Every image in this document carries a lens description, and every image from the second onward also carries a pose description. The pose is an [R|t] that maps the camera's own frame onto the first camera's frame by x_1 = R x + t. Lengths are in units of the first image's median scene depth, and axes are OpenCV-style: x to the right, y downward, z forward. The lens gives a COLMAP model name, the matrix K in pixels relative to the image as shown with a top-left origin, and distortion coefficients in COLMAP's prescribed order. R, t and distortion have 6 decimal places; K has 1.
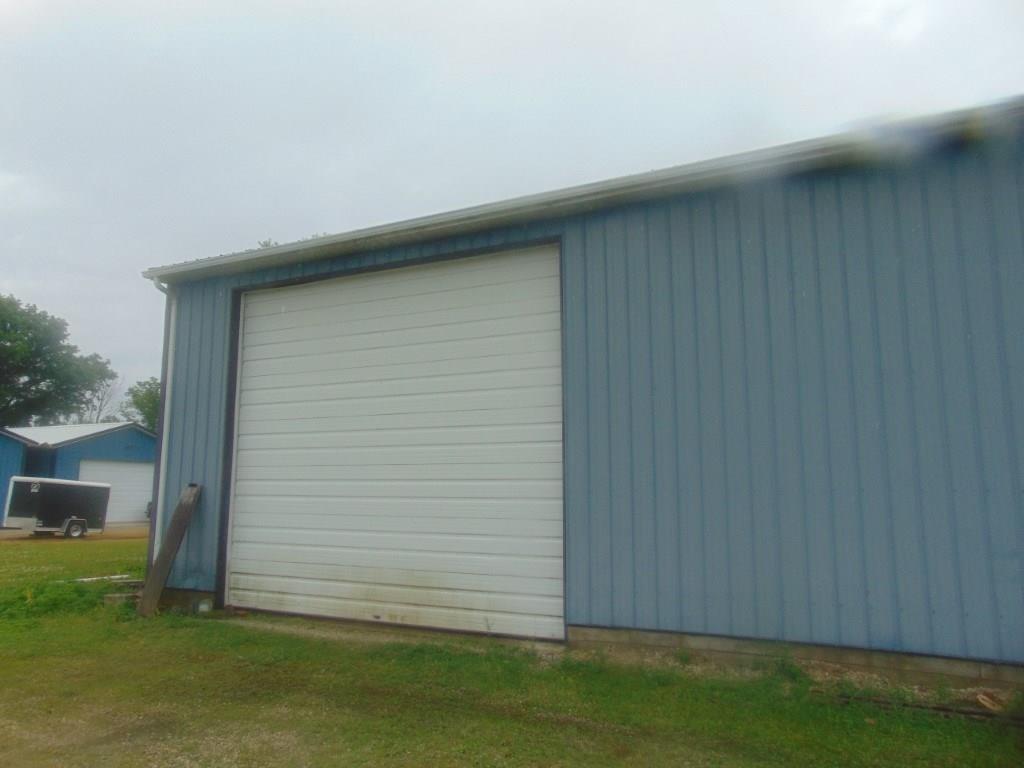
lens RADIAL K [[774.9, 0, 512.0], [0, 774.9, 384.0], [0, 0, 1]] dist [-0.041721, 0.091397]
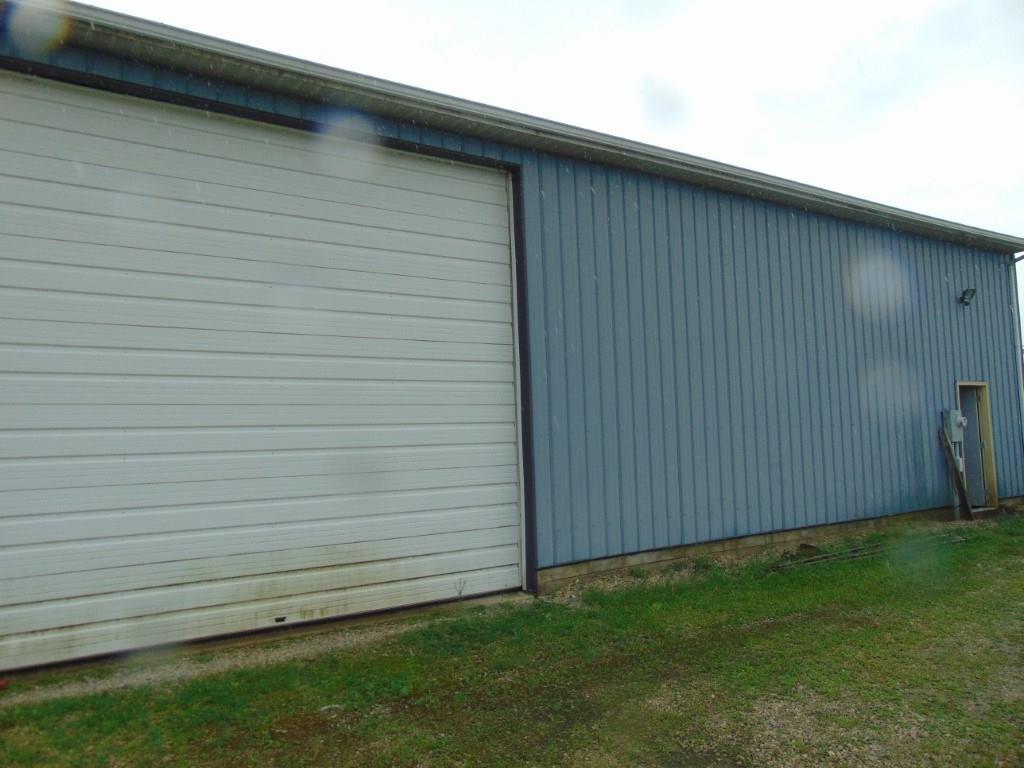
lens RADIAL K [[774.9, 0, 512.0], [0, 774.9, 384.0], [0, 0, 1]] dist [-0.041721, 0.091397]
pose [[0.468289, 0.042731, 0.882541, -0.798691], [-0.095037, 0.995471, 0.002229, 0.073585], [-0.878449, -0.084918, 0.470229, 0.562582]]
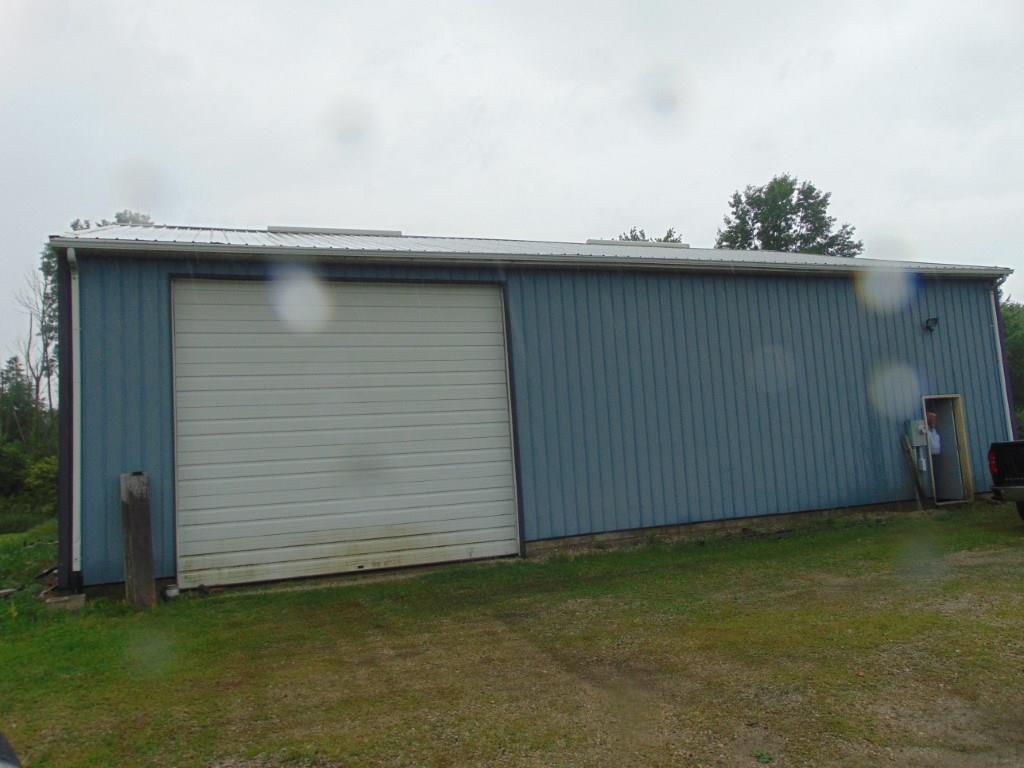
lens RADIAL K [[774.9, 0, 512.0], [0, 774.9, 384.0], [0, 0, 1]] dist [-0.041721, 0.091397]
pose [[0.660799, 0.026123, 0.750108, -1.071376], [-0.043070, 0.999067, 0.003149, -0.005933], [-0.749326, -0.034388, 0.661307, 0.011099]]
